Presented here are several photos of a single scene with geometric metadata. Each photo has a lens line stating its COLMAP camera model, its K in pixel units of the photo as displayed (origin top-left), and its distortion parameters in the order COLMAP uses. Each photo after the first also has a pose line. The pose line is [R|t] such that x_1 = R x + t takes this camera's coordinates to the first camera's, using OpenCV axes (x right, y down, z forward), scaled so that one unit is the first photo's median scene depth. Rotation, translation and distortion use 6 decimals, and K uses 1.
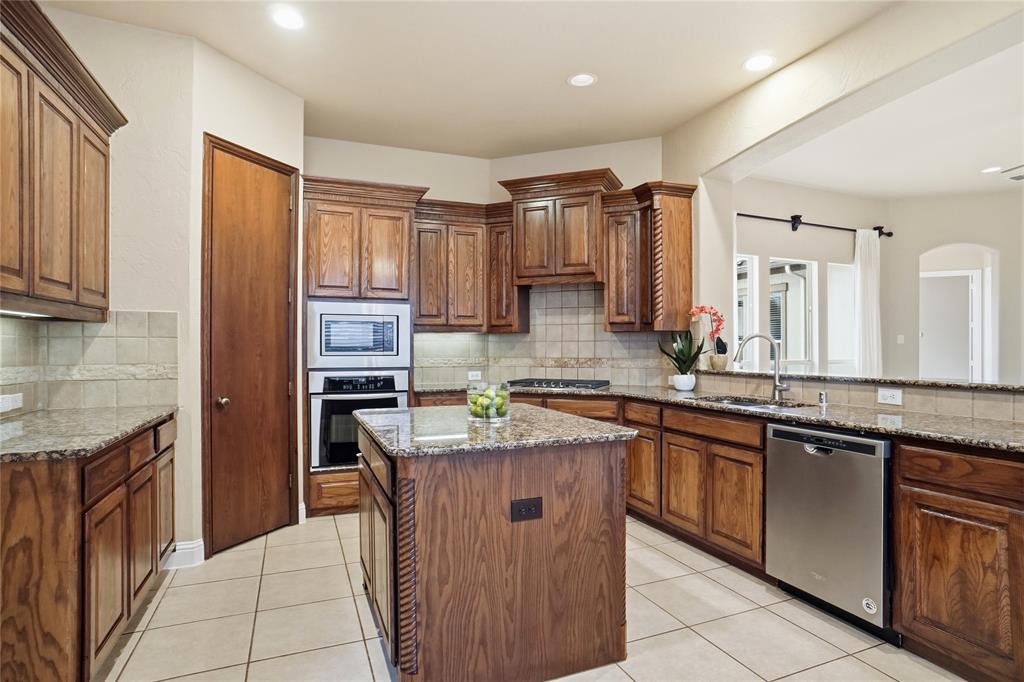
lens RADIAL K [[545.5, 0, 535.4], [0, 545.5, 343.0], [0, 0, 1]] dist [-0.050180, 0.006596]
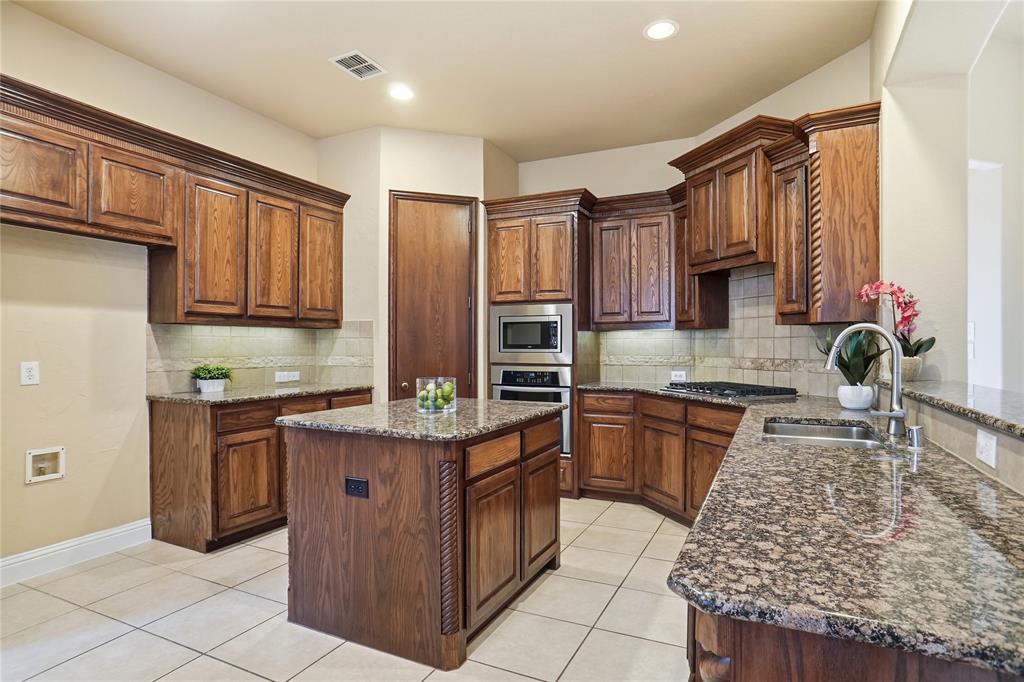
lens RADIAL K [[545.5, 0, 514.7], [0, 545.5, 342.7], [0, 0, 1]] dist [-0.050180, 0.006596]
pose [[0.660601, -0.001674, -0.750736, 0.498301], [0.004324, 0.999989, 0.001575, 0.001367], [0.750725, -0.004286, 0.660601, 0.236893]]
